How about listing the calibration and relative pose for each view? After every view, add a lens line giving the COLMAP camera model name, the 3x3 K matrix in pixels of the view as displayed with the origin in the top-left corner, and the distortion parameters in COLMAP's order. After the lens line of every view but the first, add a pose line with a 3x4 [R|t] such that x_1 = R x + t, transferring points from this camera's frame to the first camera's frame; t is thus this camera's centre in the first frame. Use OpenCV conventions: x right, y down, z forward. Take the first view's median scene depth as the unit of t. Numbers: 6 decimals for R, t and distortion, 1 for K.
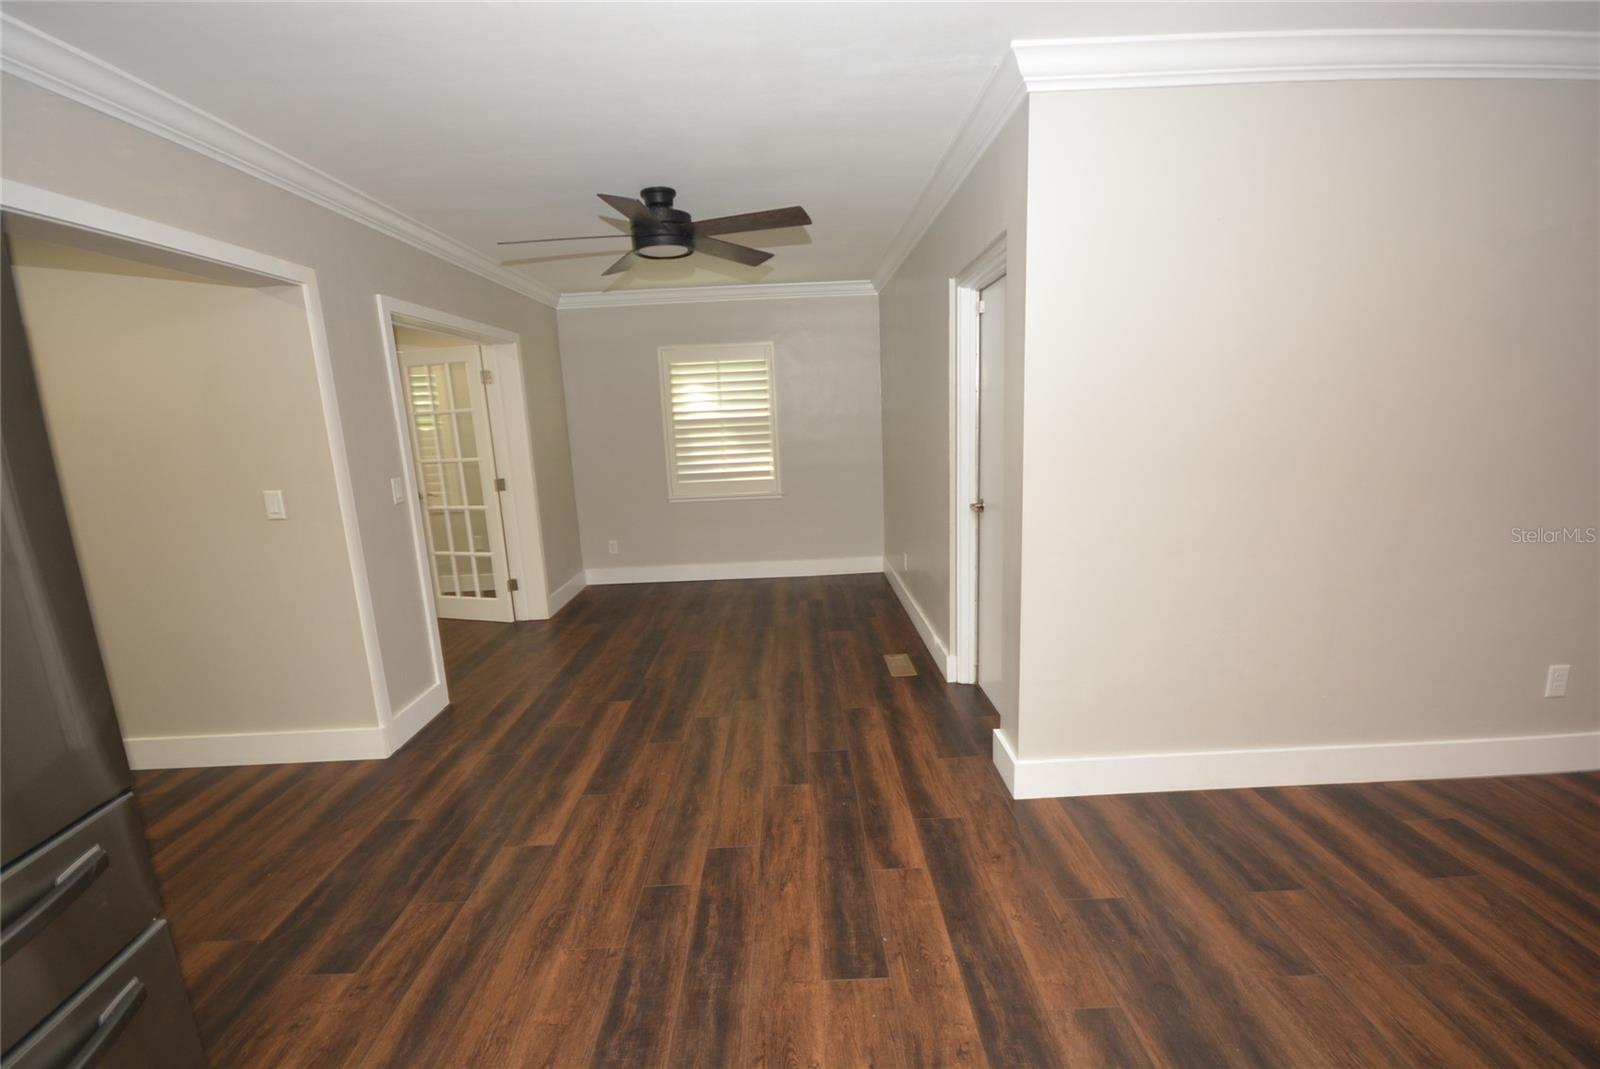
lens RADIAL K [[707.5, 0, 797.2], [0, 707.5, 547.9], [0, 0, 1]] dist [-0.002106, -0.000056]
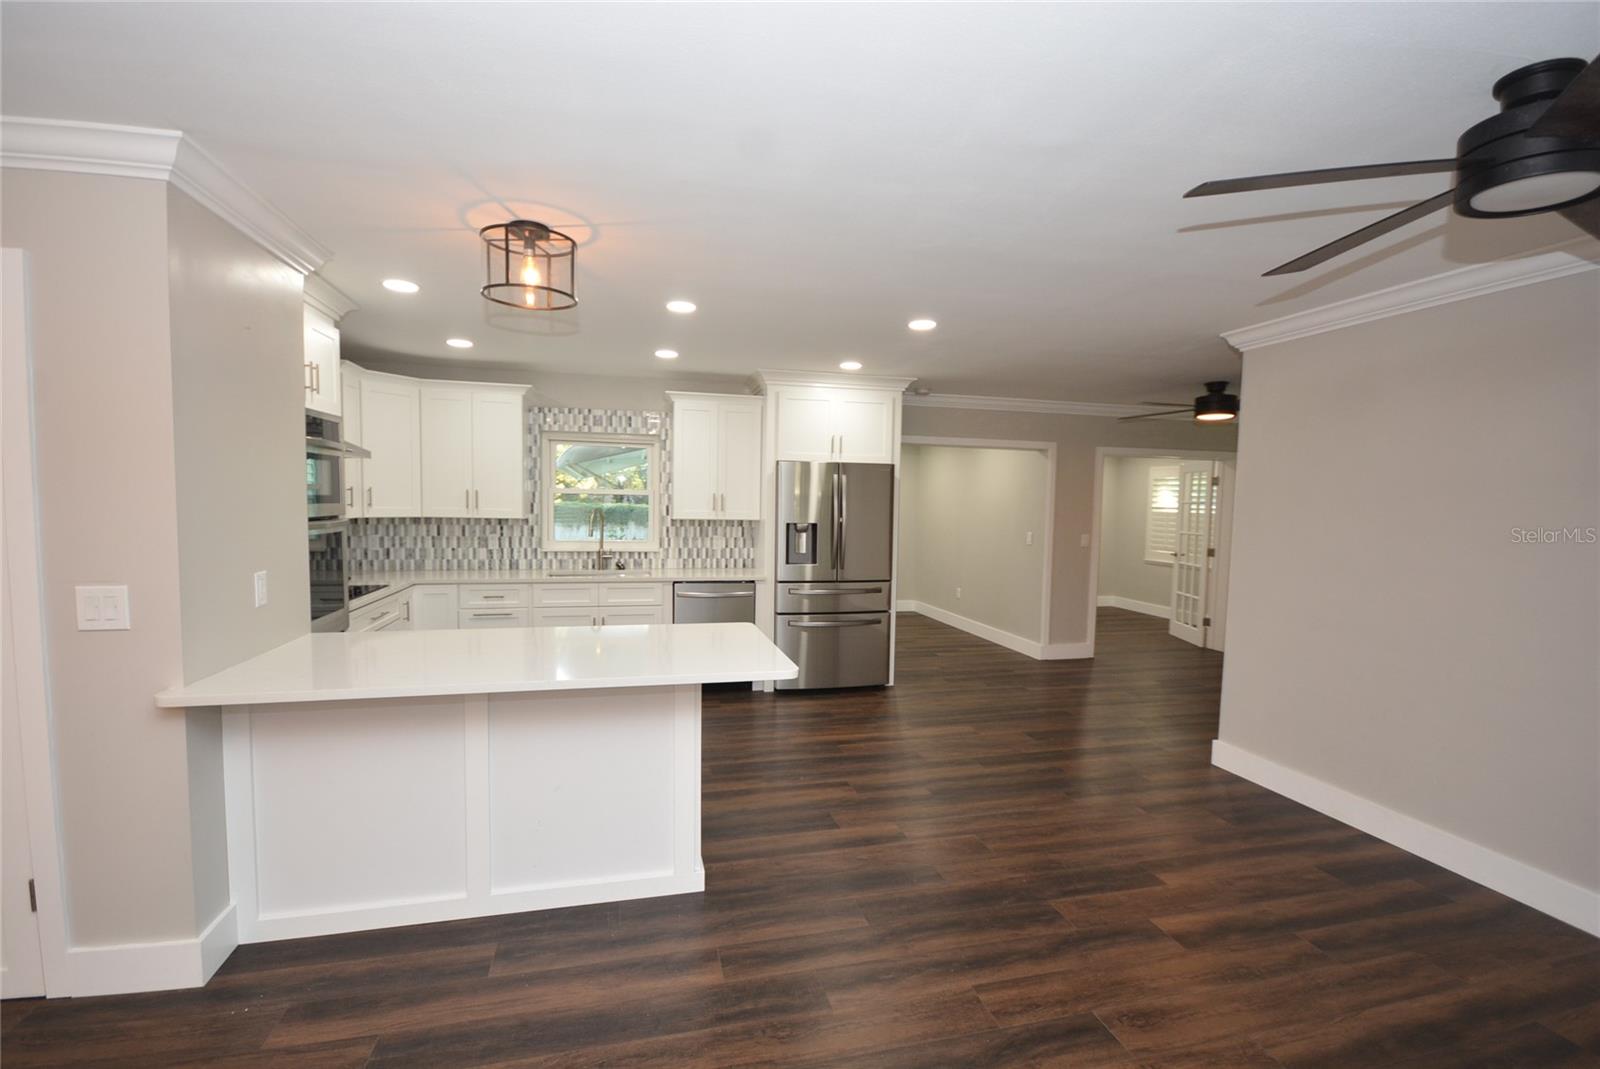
lens RADIAL K [[704.0, 0, 794.3], [0, 704.0, 551.2], [0, 0, 1]] dist [-0.003666, 0.000108]
pose [[0.226610, 0.118466, -0.966754, 1.165249], [-0.214216, 0.974333, 0.069182, -0.011786], [0.950137, 0.191417, 0.246171, -0.273526]]
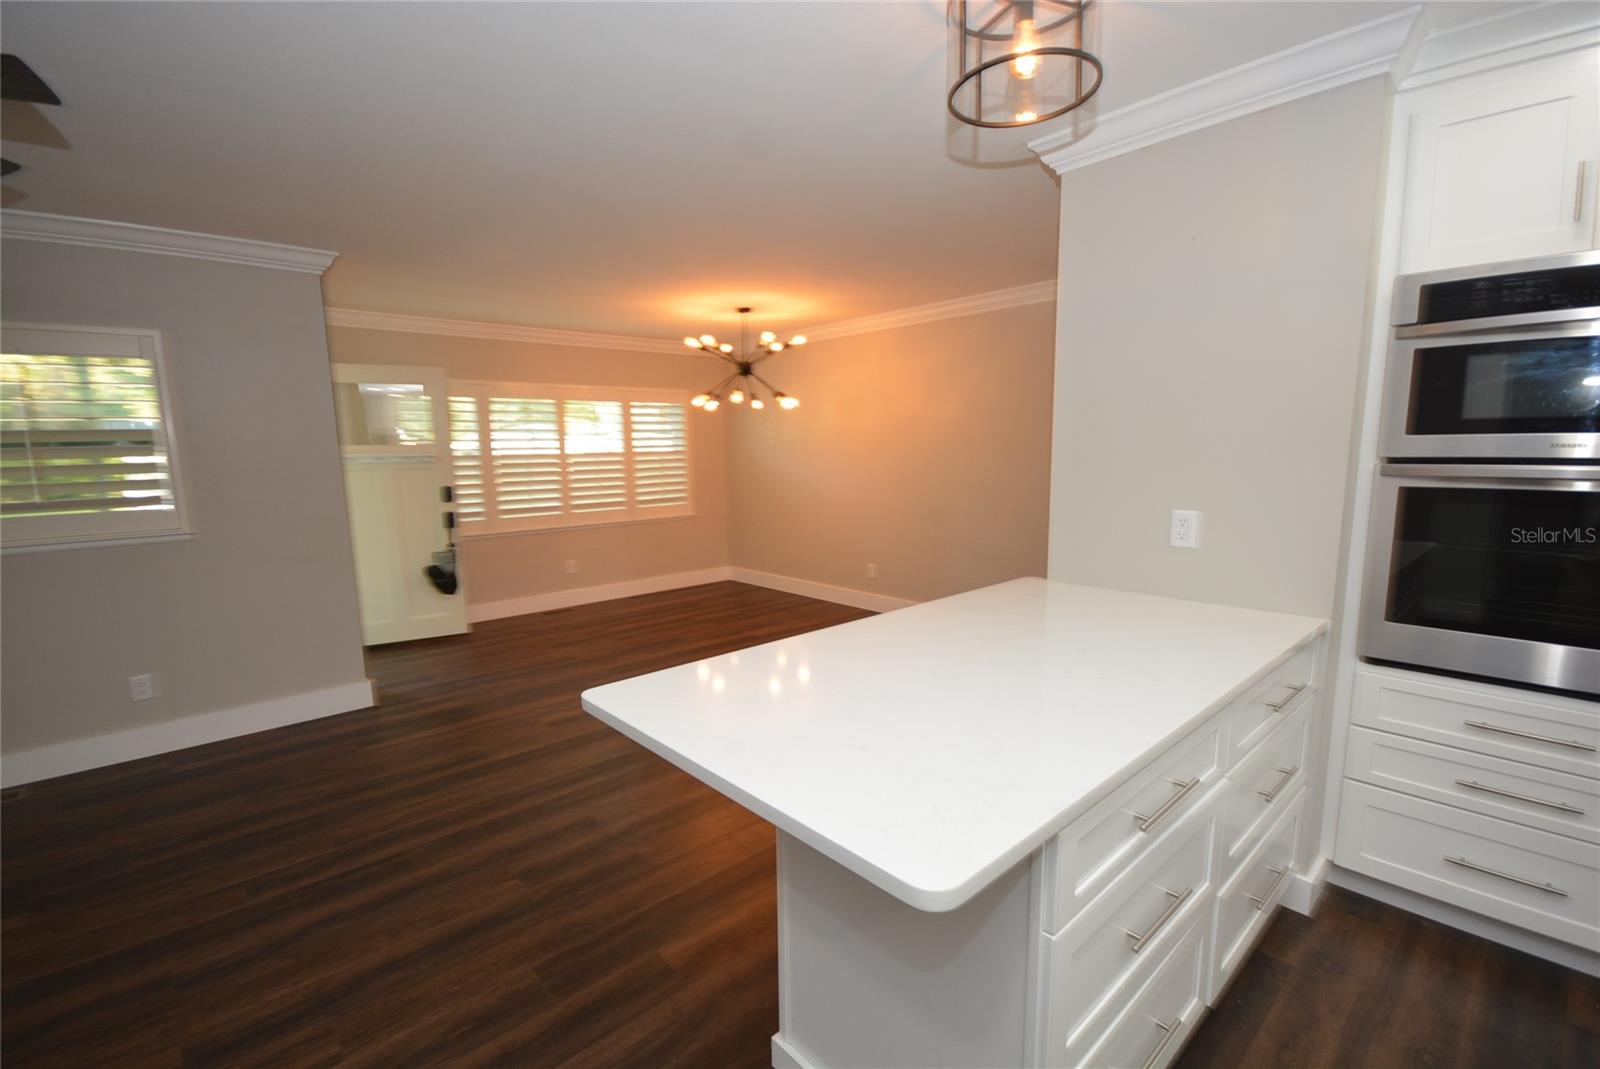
lens RADIAL K [[702.9, 0, 795.6], [0, 702.9, 552.4], [0, 0, 1]] dist [0.010940, -0.010727]
pose [[-0.659956, -0.055807, 0.749228, 0.096118], [0.190410, 0.952255, 0.238652, -0.014665], [-0.726775, 0.300160, -0.617821, 0.072183]]
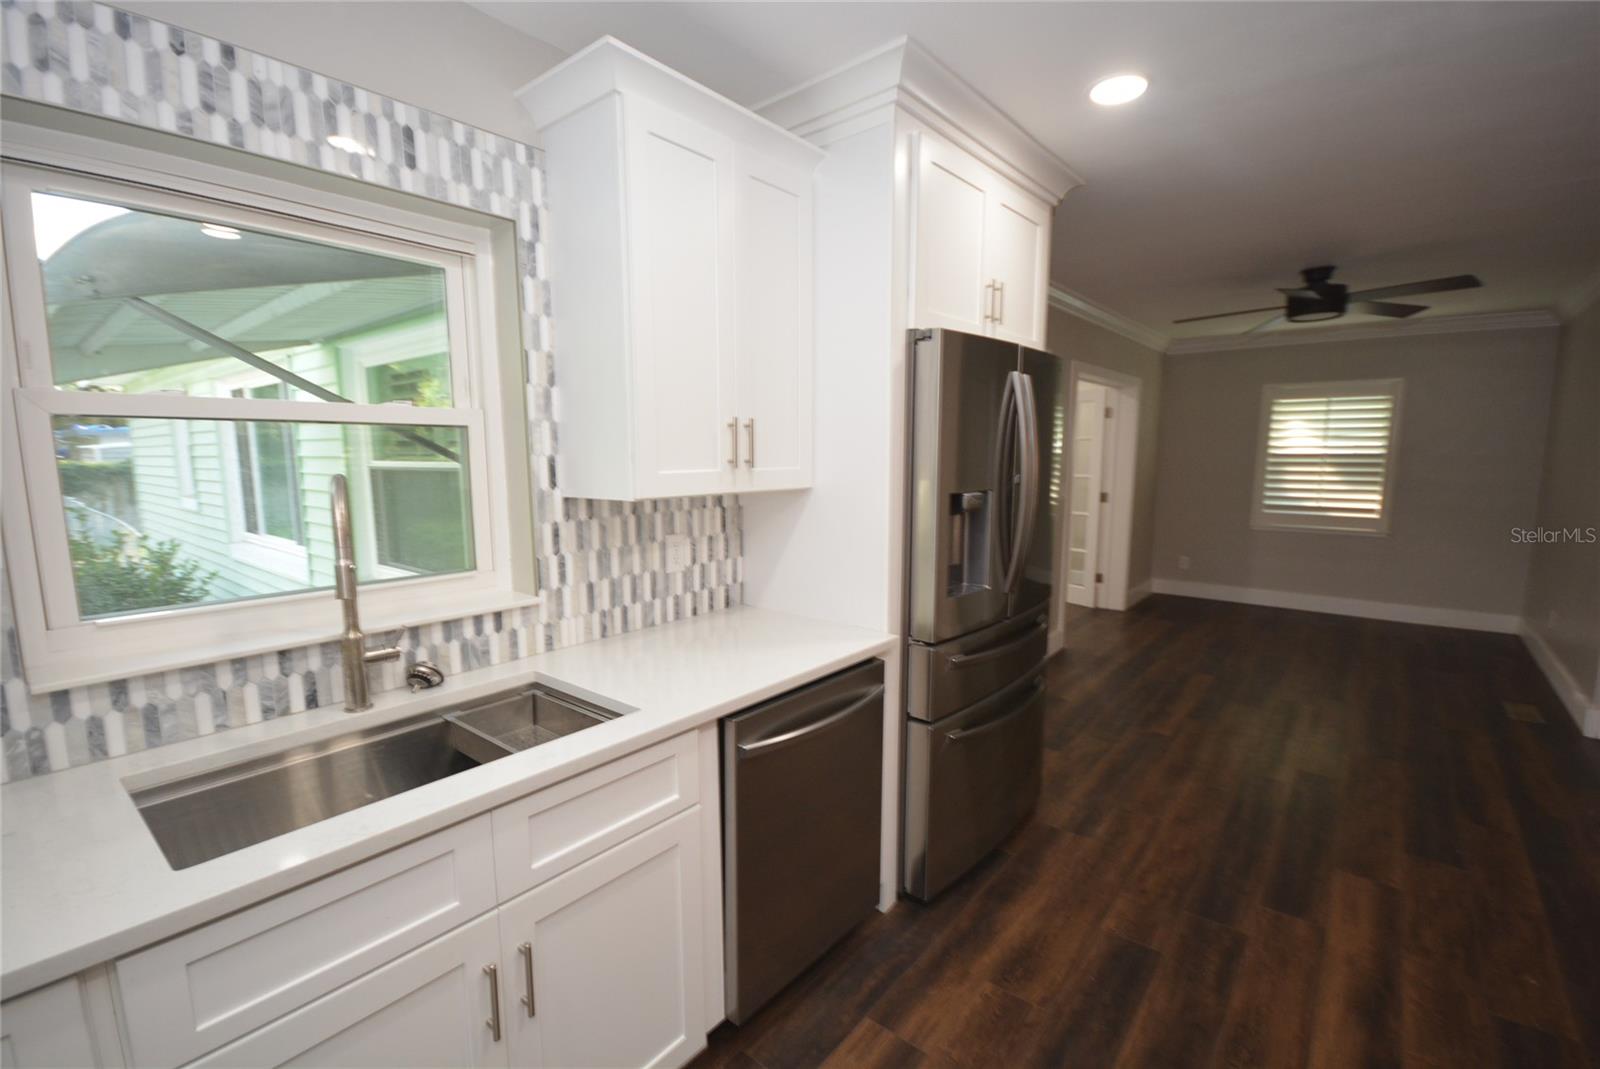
lens RADIAL K [[708.3, 0, 795.7], [0, 708.3, 552.5], [0, 0, 1]] dist [0.014326, -0.014074]
pose [[0.764942, 0.134513, -0.629897, -0.041523], [-0.154941, 0.987662, 0.022754, 0.093189], [0.625186, 0.080191, 0.776345, -0.465625]]
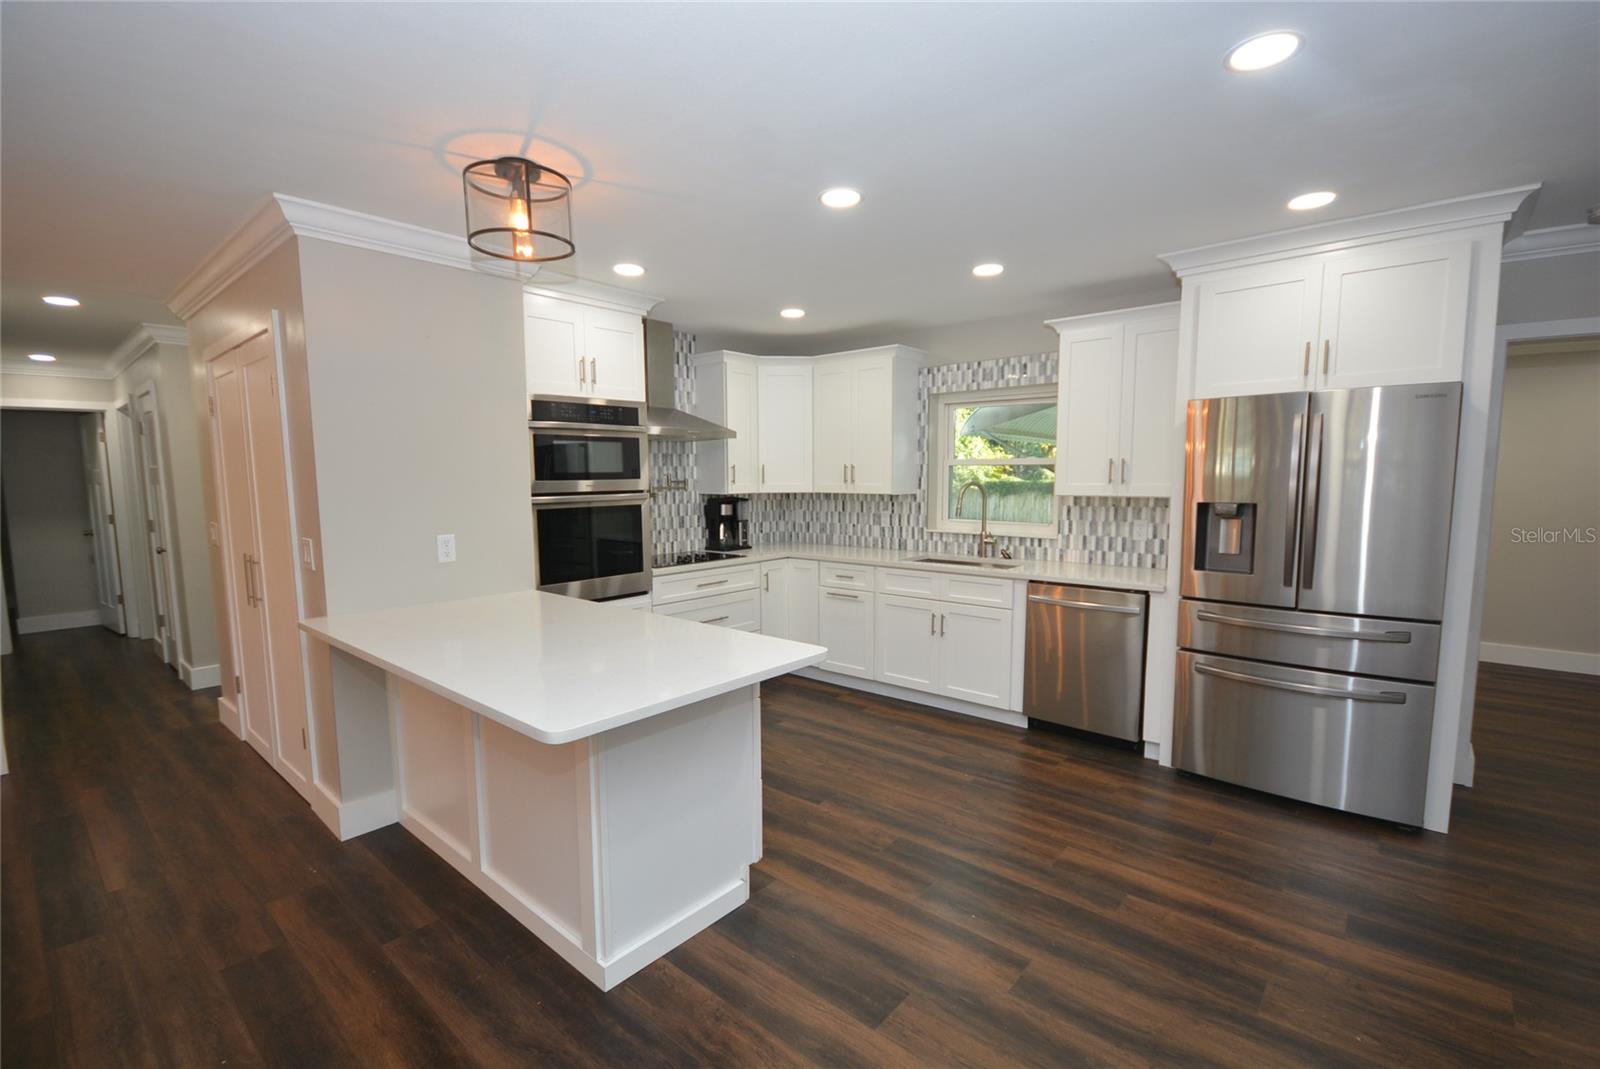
lens RADIAL K [[704.0, 0, 794.3], [0, 704.0, 551.2], [0, 0, 1]] dist [-0.003666, 0.000108]
pose [[-0.662591, 0.130943, -0.737446, 0.717815], [-0.107273, 0.957857, 0.266463, -0.090746], [0.741259, 0.255664, -0.620621, 0.273503]]
